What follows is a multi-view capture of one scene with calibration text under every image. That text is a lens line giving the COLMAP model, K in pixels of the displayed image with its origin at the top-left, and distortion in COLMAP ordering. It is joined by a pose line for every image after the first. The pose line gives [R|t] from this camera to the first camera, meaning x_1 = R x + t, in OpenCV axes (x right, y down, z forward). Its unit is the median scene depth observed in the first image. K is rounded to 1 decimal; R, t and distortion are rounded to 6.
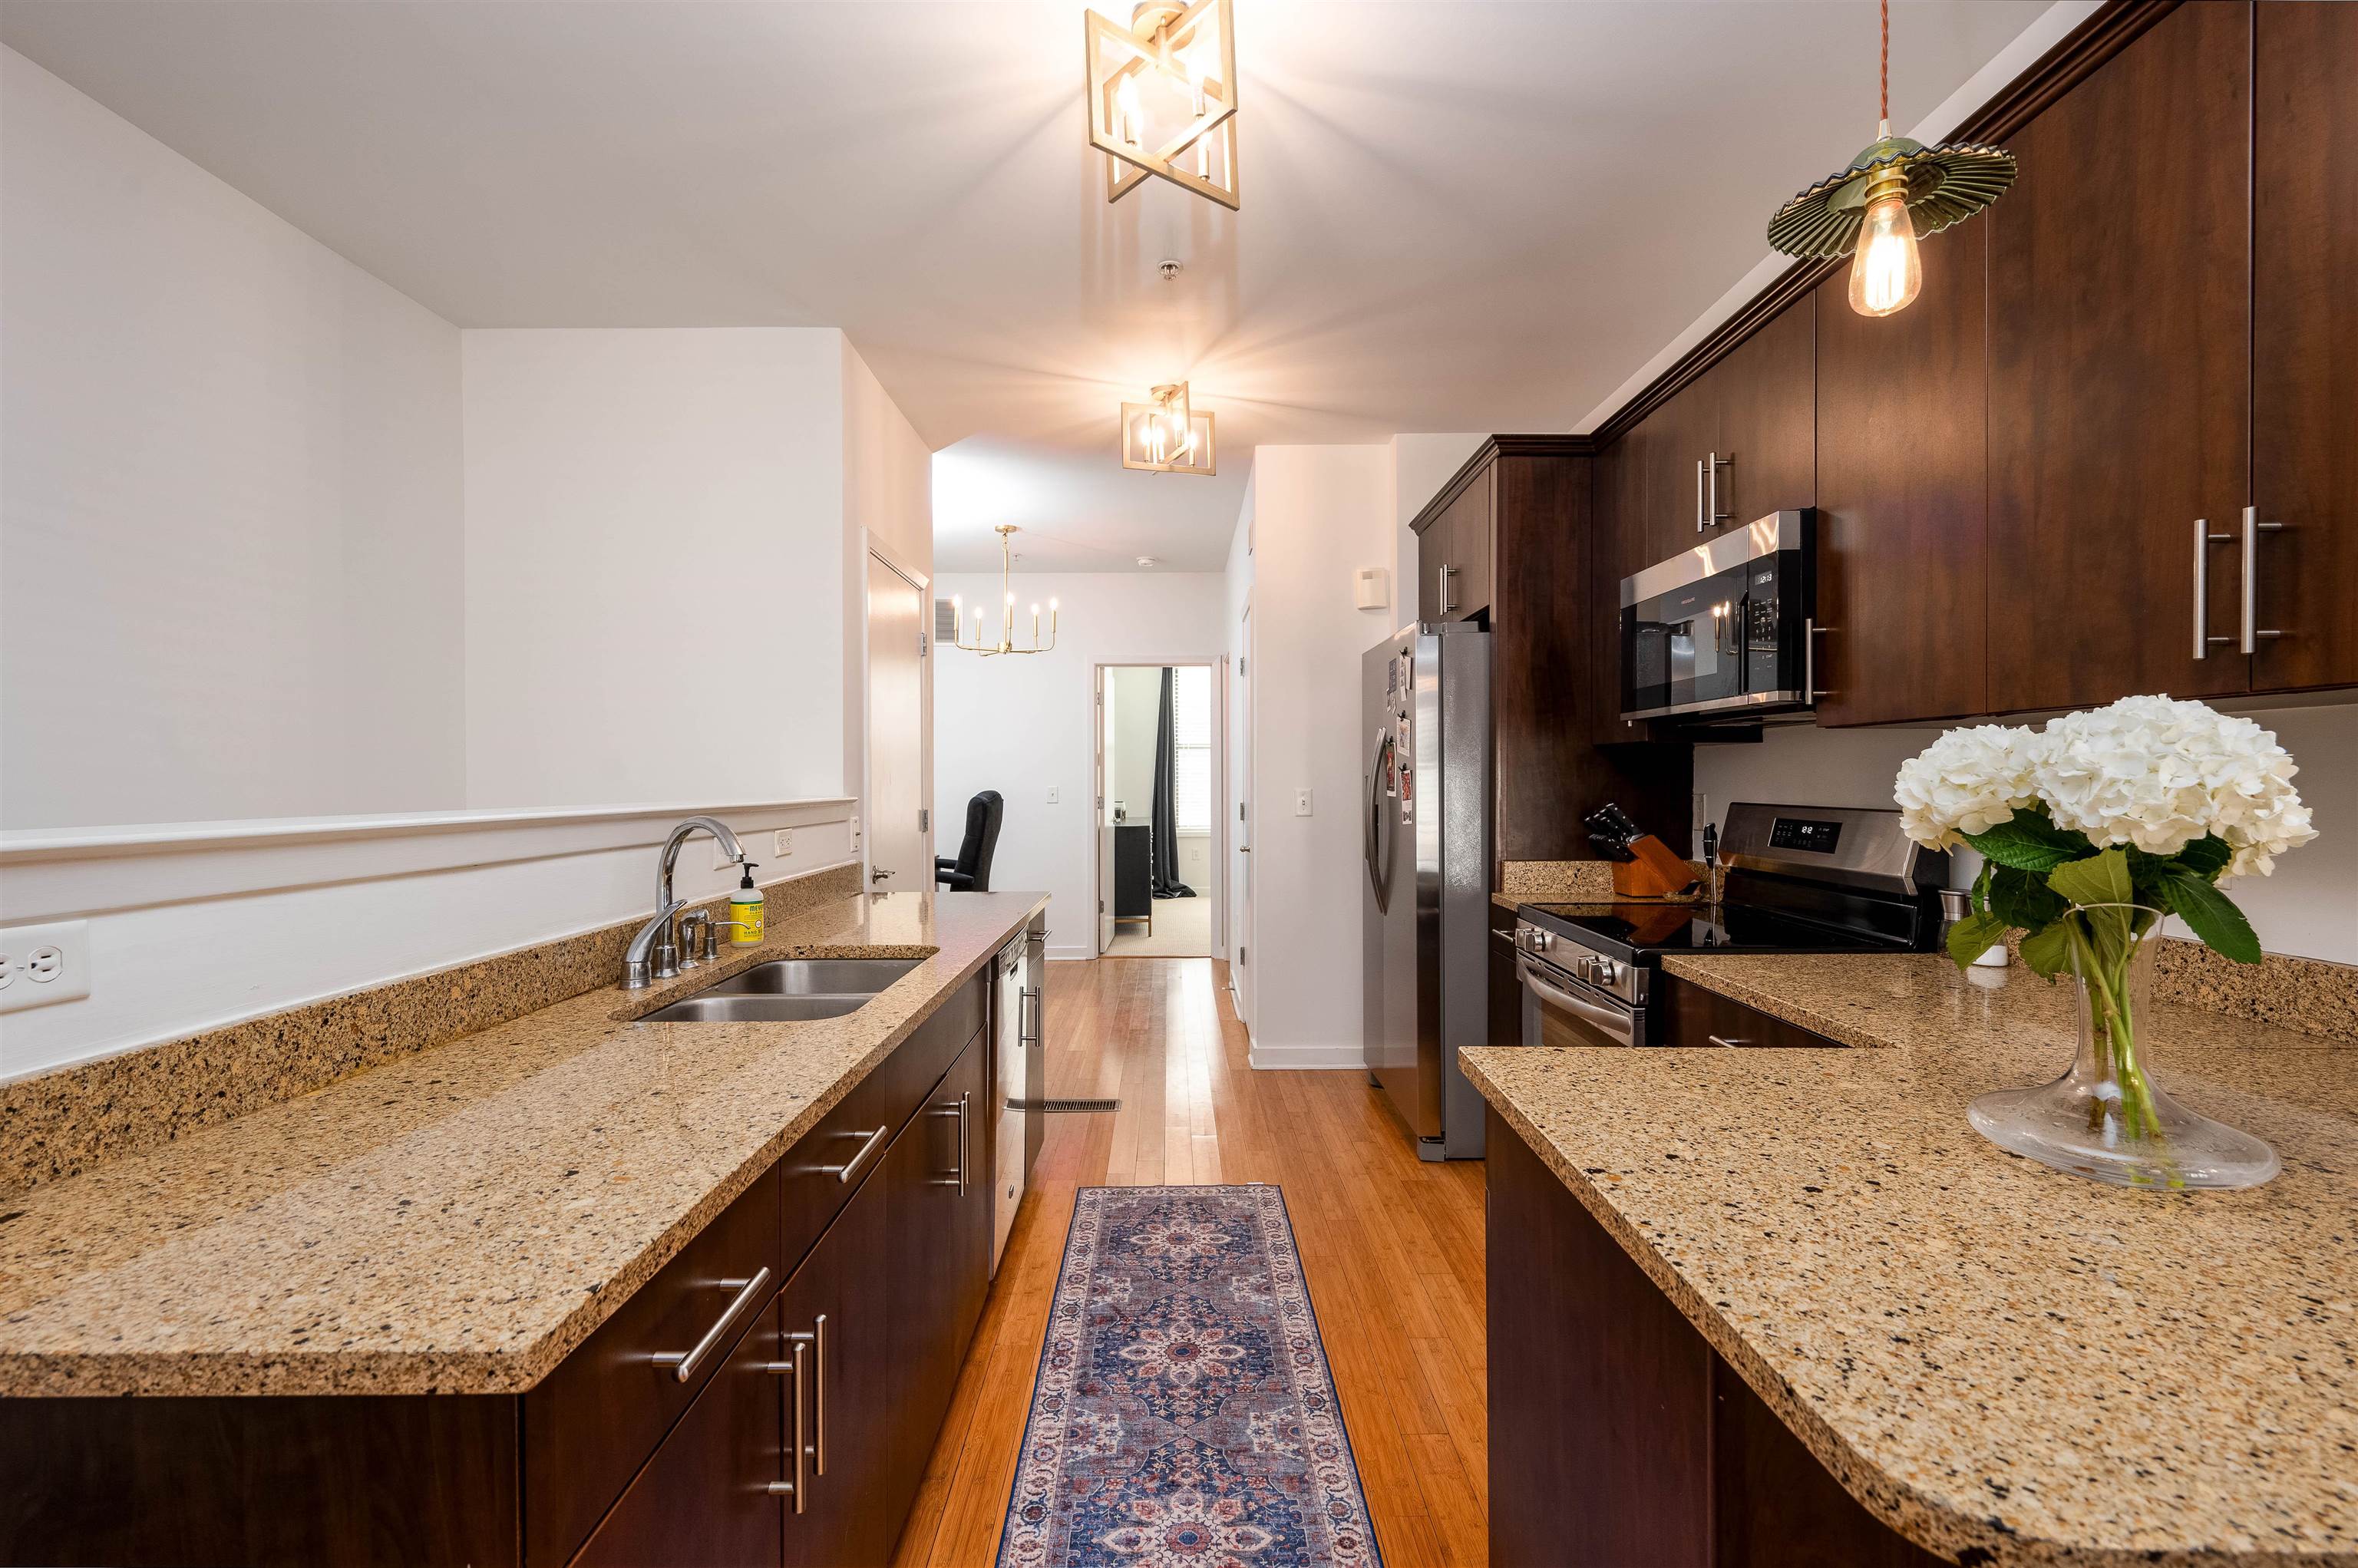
lens RADIAL K [[1039.7, 0, 1175.8], [0, 1039.7, 783.5], [0, 0, 1]] dist [0.000914, -0.000250]
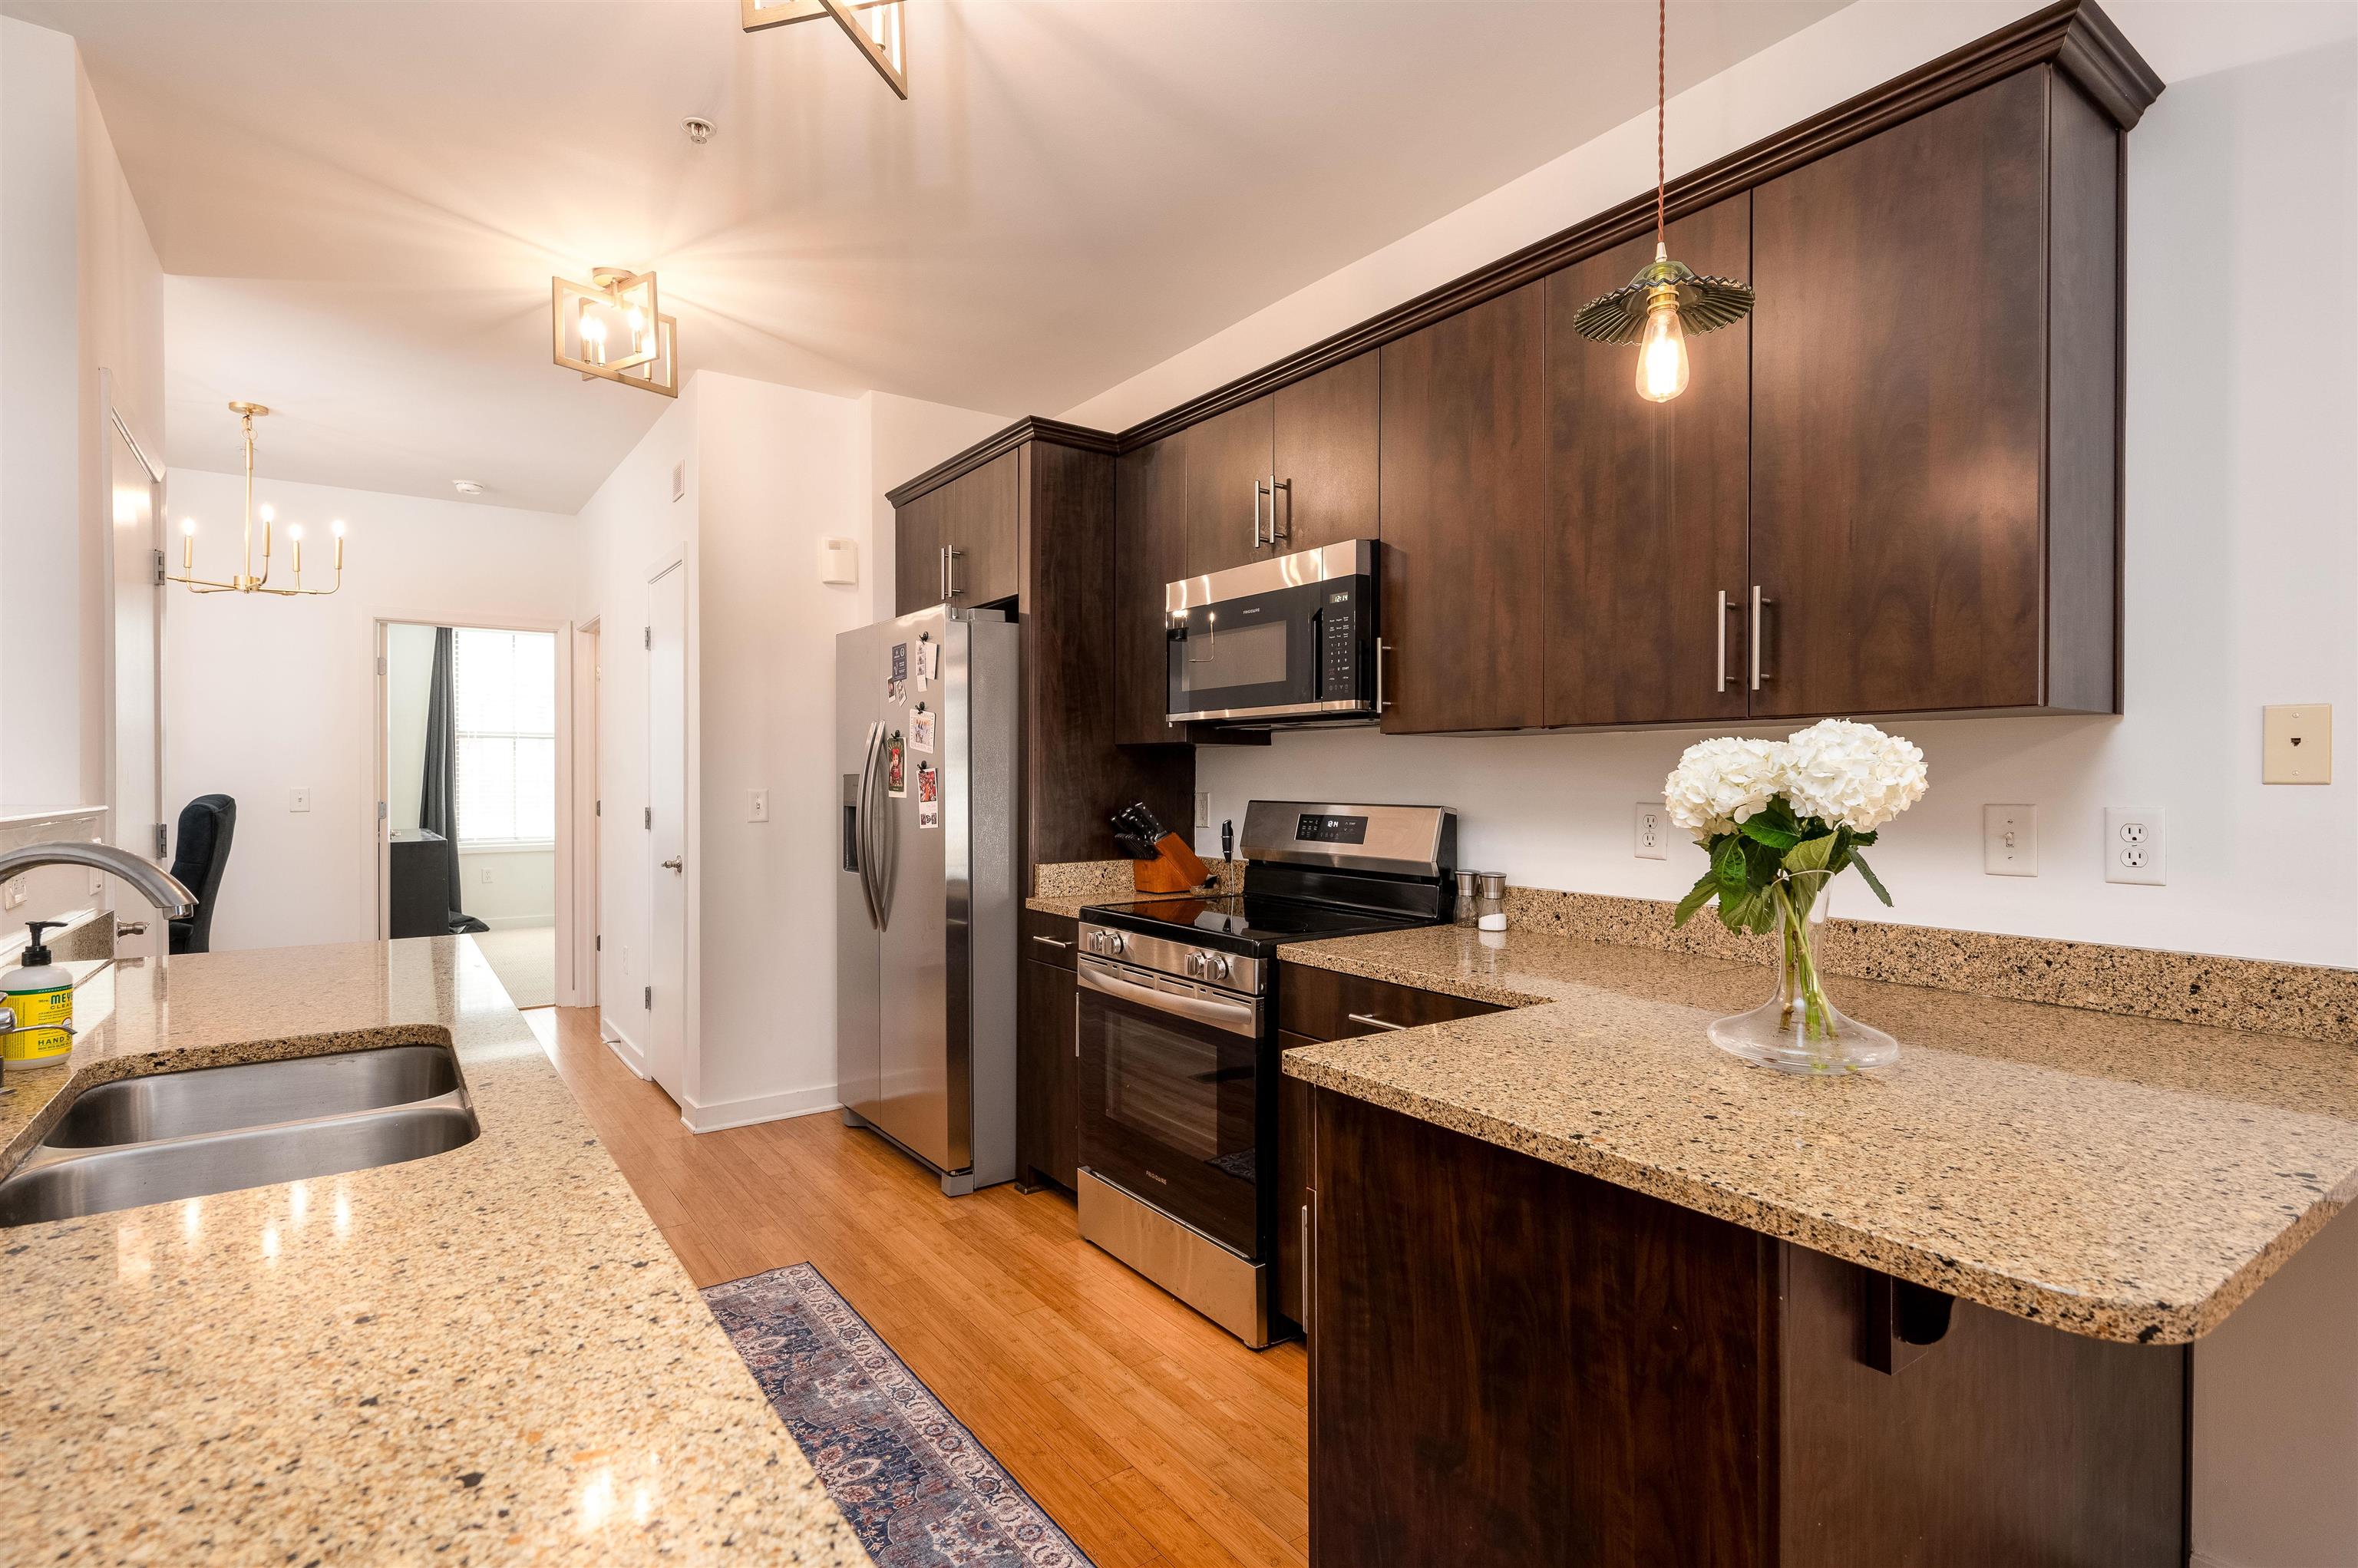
lens RADIAL K [[1126.6, 0, 1181.2], [0, 1126.6, 784.6], [0, 0, 1]] dist [0.000387, 0.000008]
pose [[0.809265, -0.001206, 0.587443, -0.257326], [0.000583, 0.999999, 0.001250, 0.000307], [-0.587444, -0.000669, 0.809265, 0.117324]]
